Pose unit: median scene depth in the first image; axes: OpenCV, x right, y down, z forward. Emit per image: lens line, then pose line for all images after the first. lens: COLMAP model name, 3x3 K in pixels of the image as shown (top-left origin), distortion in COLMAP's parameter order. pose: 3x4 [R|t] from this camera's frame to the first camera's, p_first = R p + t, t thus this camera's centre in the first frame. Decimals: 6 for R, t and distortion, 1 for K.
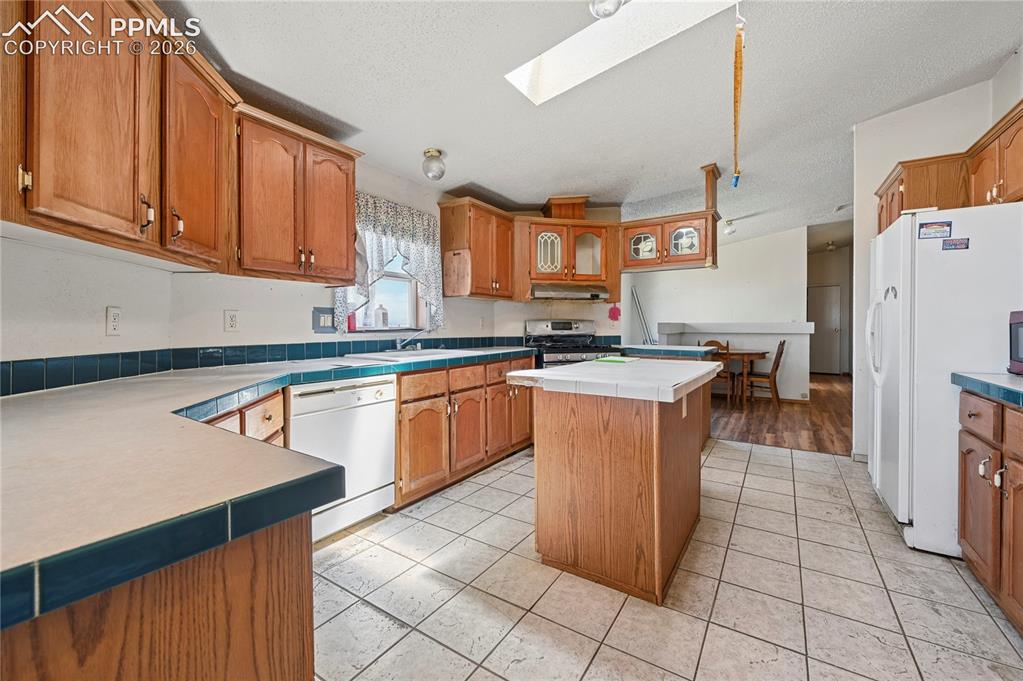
lens RADIAL K [[411.7, 0, 525.8], [0, 411.7, 321.2], [0, 0, 1]] dist [-0.004058, 0.000777]
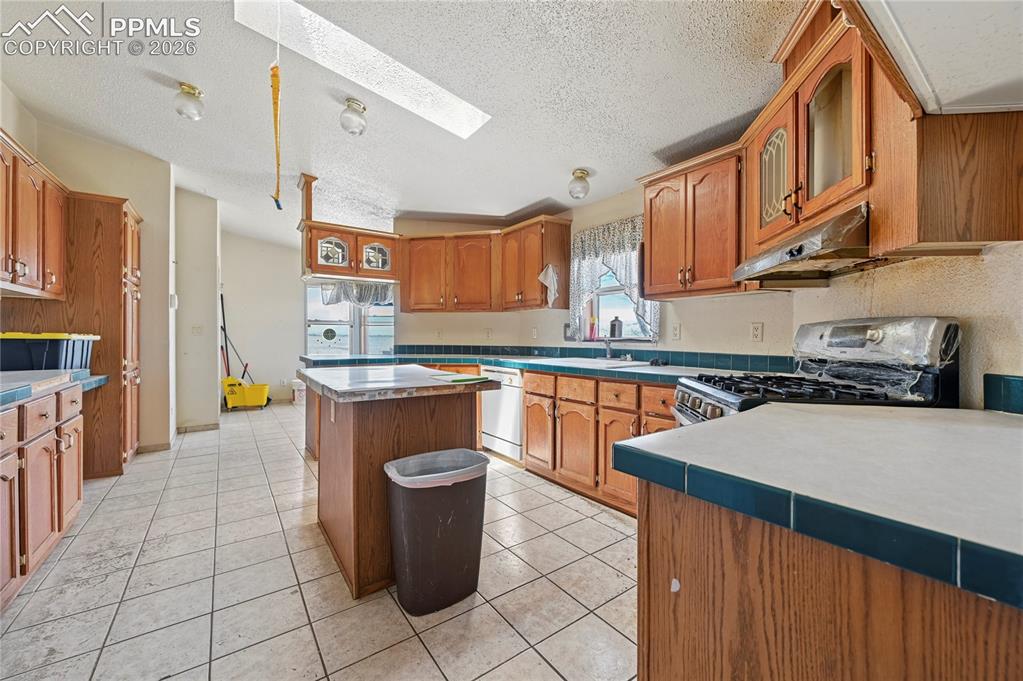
lens RADIAL K [[411.7, 0, 536.8], [0, 411.7, 339.0], [0, 0, 1]] dist [-0.004058, 0.000777]
pose [[-0.356956, 0.004066, -0.934113, 0.896008], [0.004755, 0.999985, 0.002536, 0.017855], [0.934109, -0.003537, -0.356970, 1.421025]]
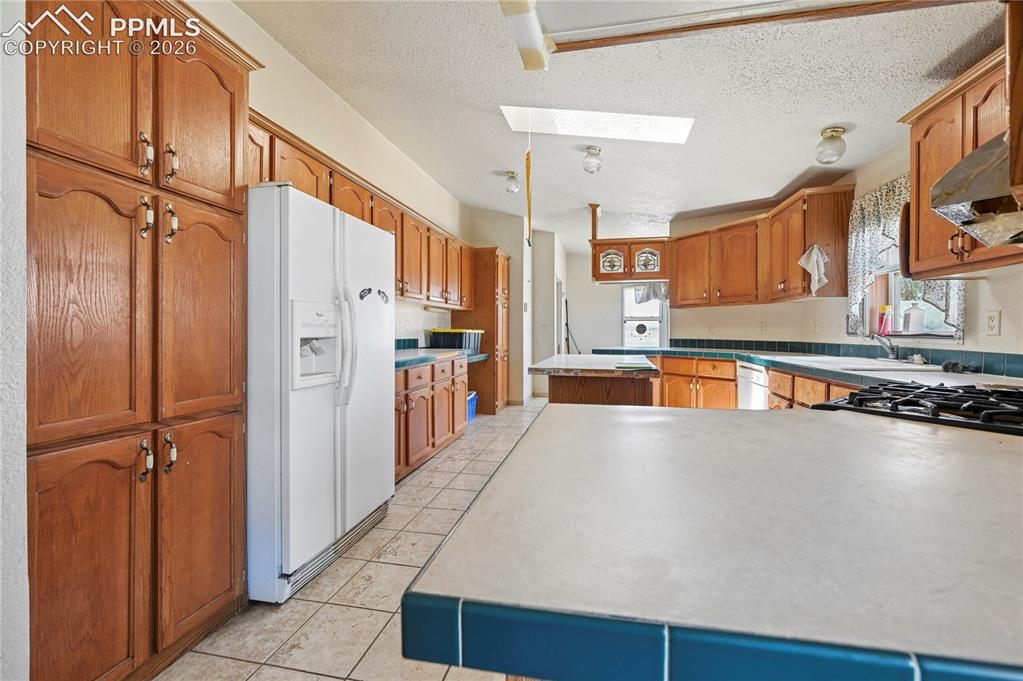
lens RADIAL K [[411.7, 0, 518.0], [0, 411.7, 334.6], [0, 0, 1]] dist [-0.004058, 0.000777]
pose [[-0.941291, 0.002808, -0.337585, 0.772355], [0.001990, 0.999994, 0.002771, 0.019841], [0.337591, 0.001937, -0.941291, 1.778062]]
